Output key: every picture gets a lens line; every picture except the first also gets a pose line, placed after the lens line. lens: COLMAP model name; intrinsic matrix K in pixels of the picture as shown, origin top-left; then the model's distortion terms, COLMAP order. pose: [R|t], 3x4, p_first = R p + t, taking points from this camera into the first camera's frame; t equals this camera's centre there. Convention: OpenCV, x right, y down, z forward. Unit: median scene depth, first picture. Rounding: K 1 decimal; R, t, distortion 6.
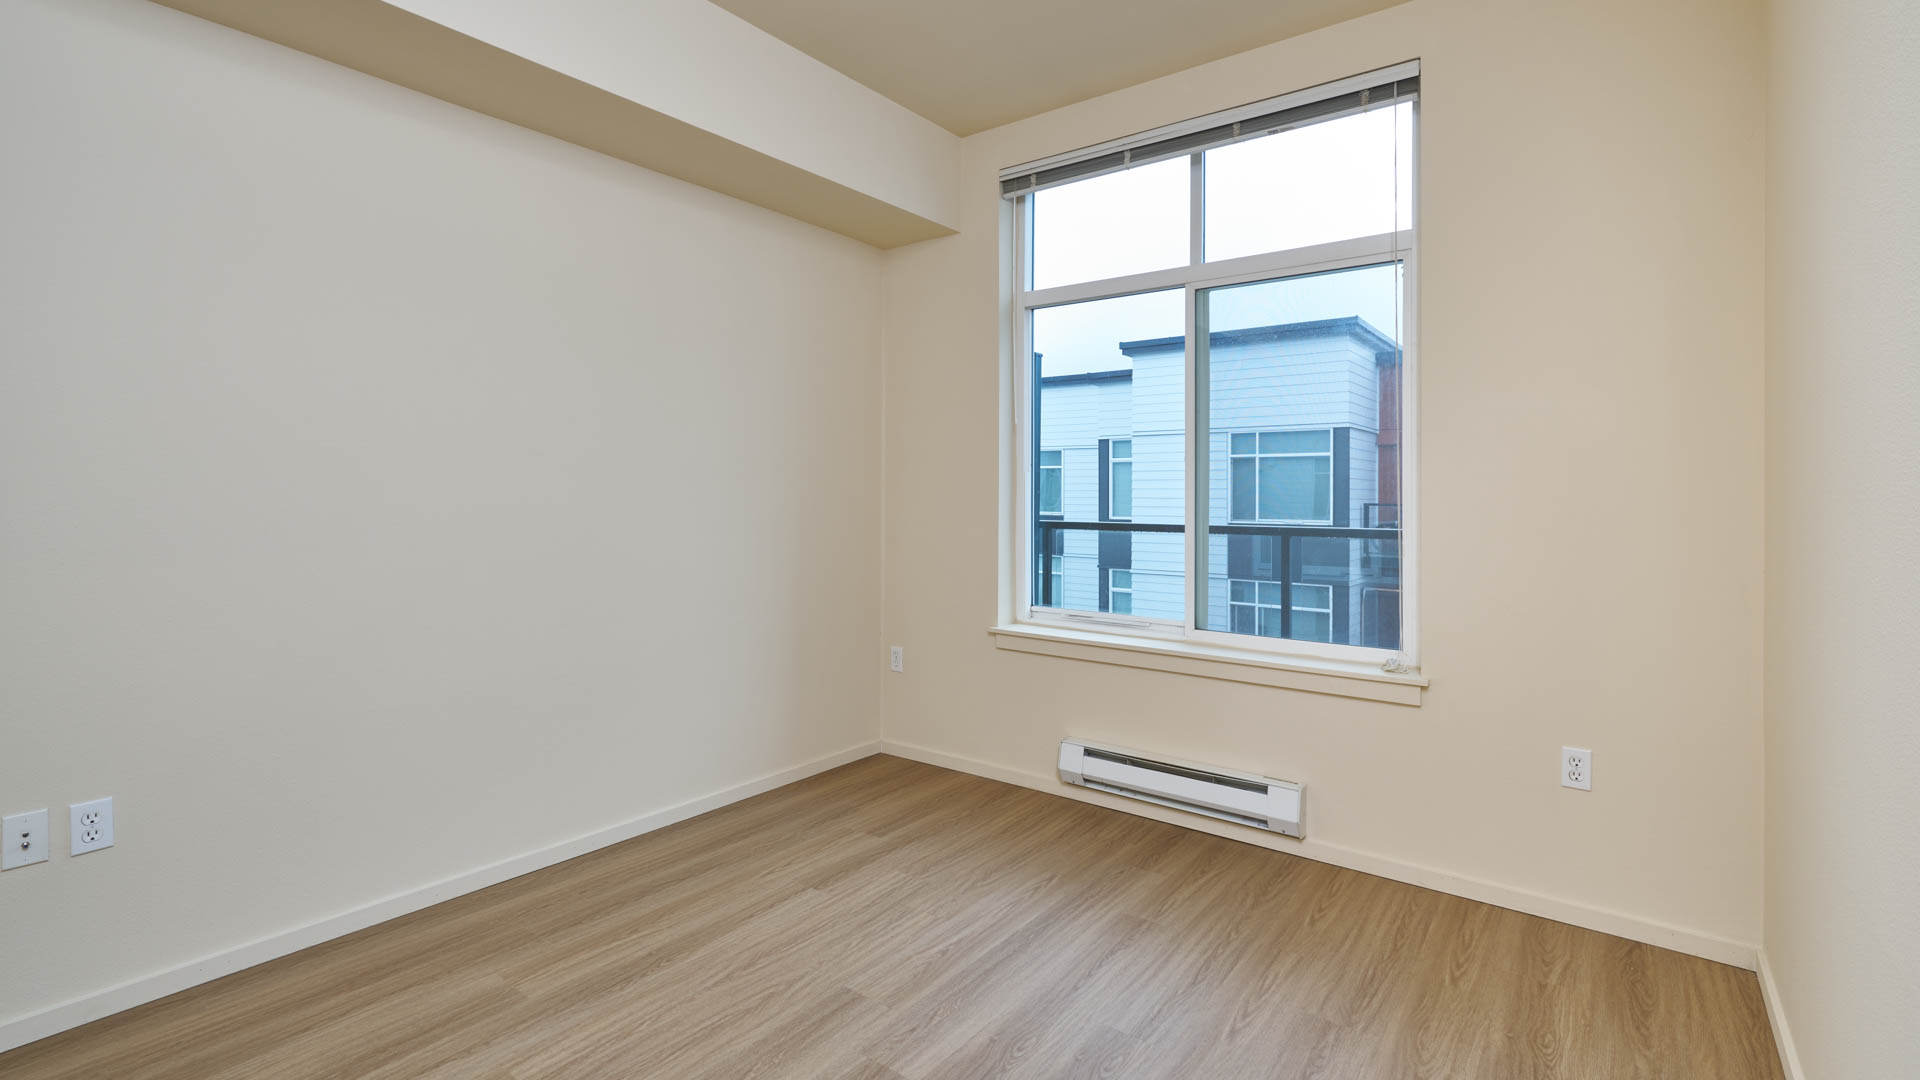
lens RADIAL K [[877.7, 0, 960.0], [0, 877.7, 540.0], [0, 0, 1]] dist [-0.000667, -0.000030]
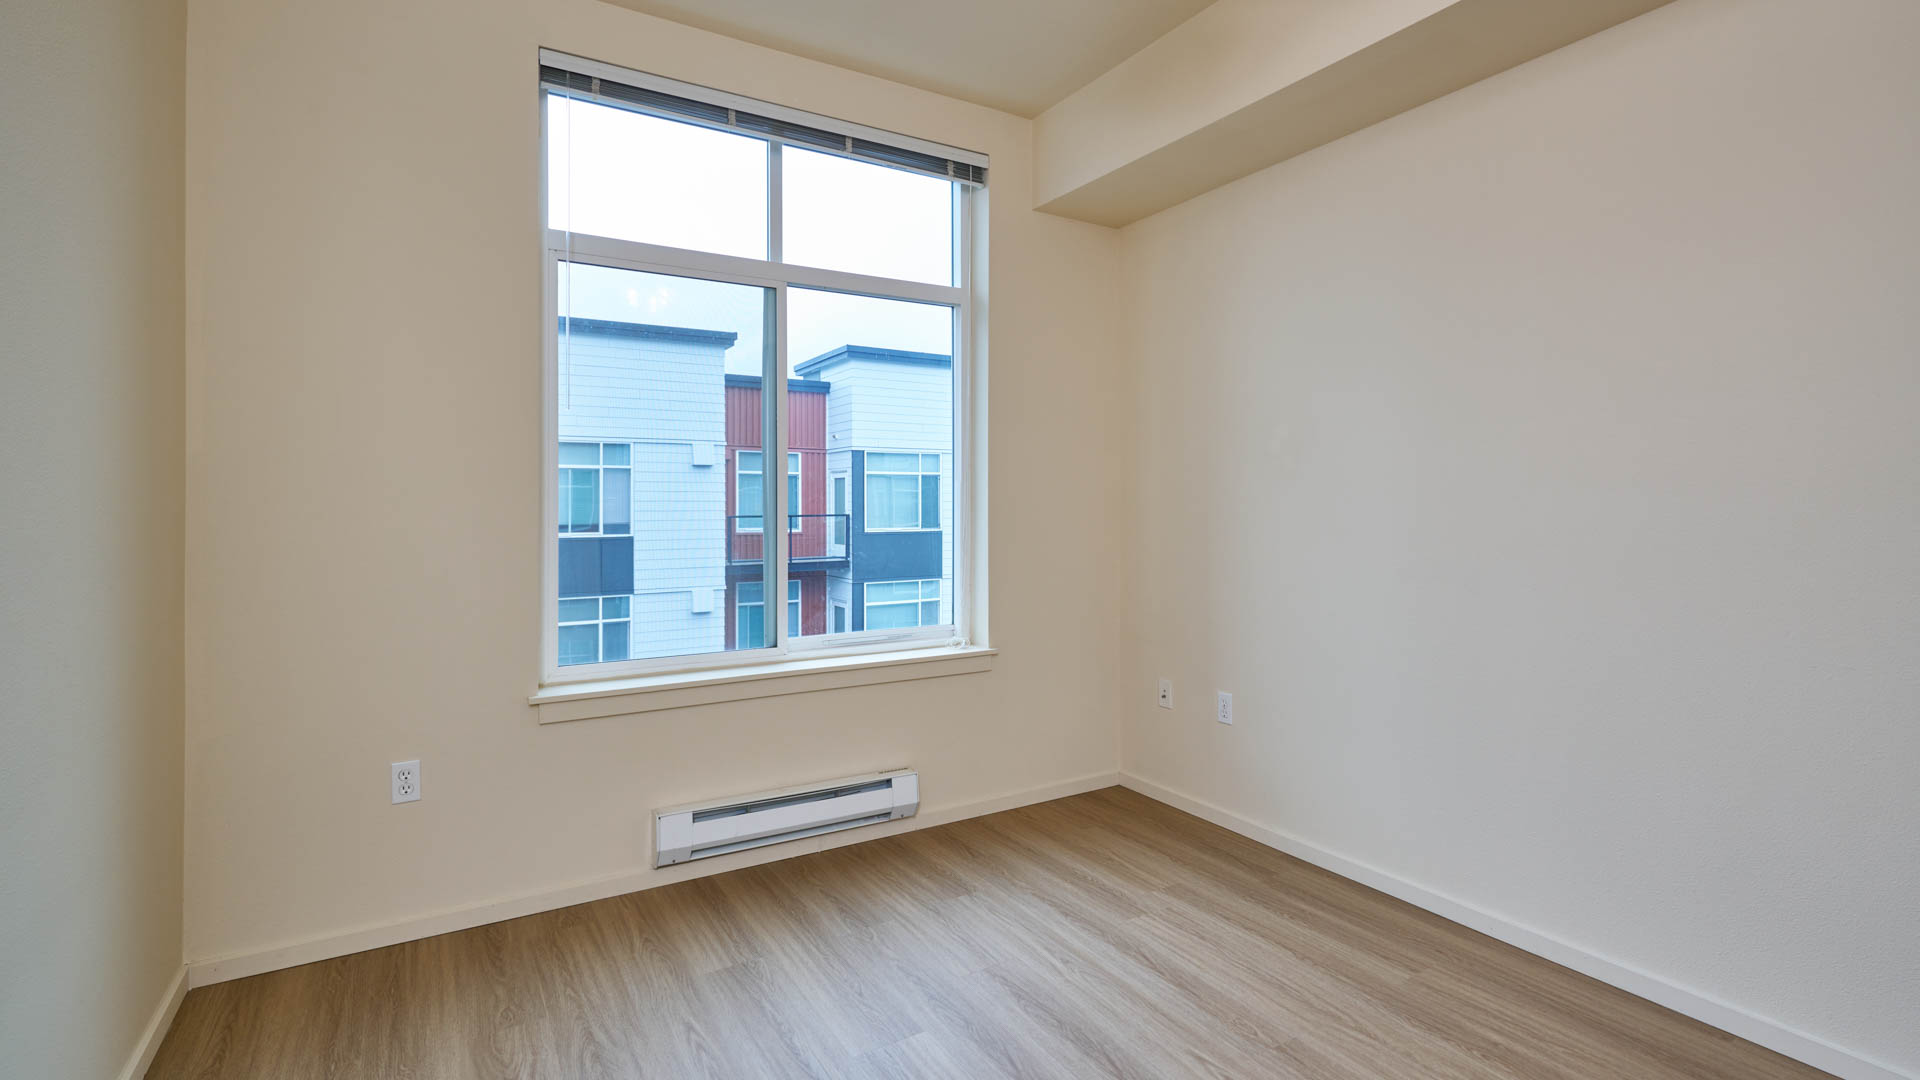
lens RADIAL K [[882.5, 0, 960.0], [0, 882.5, 540.0], [0, 0, 1]] dist [-0.027525, -0.000028]
pose [[0.372682, -0.052185, 0.926490, -0.531809], [0.045988, 0.998229, 0.037727, -0.041339], [-0.926819, 0.028547, 0.374422, 0.458469]]
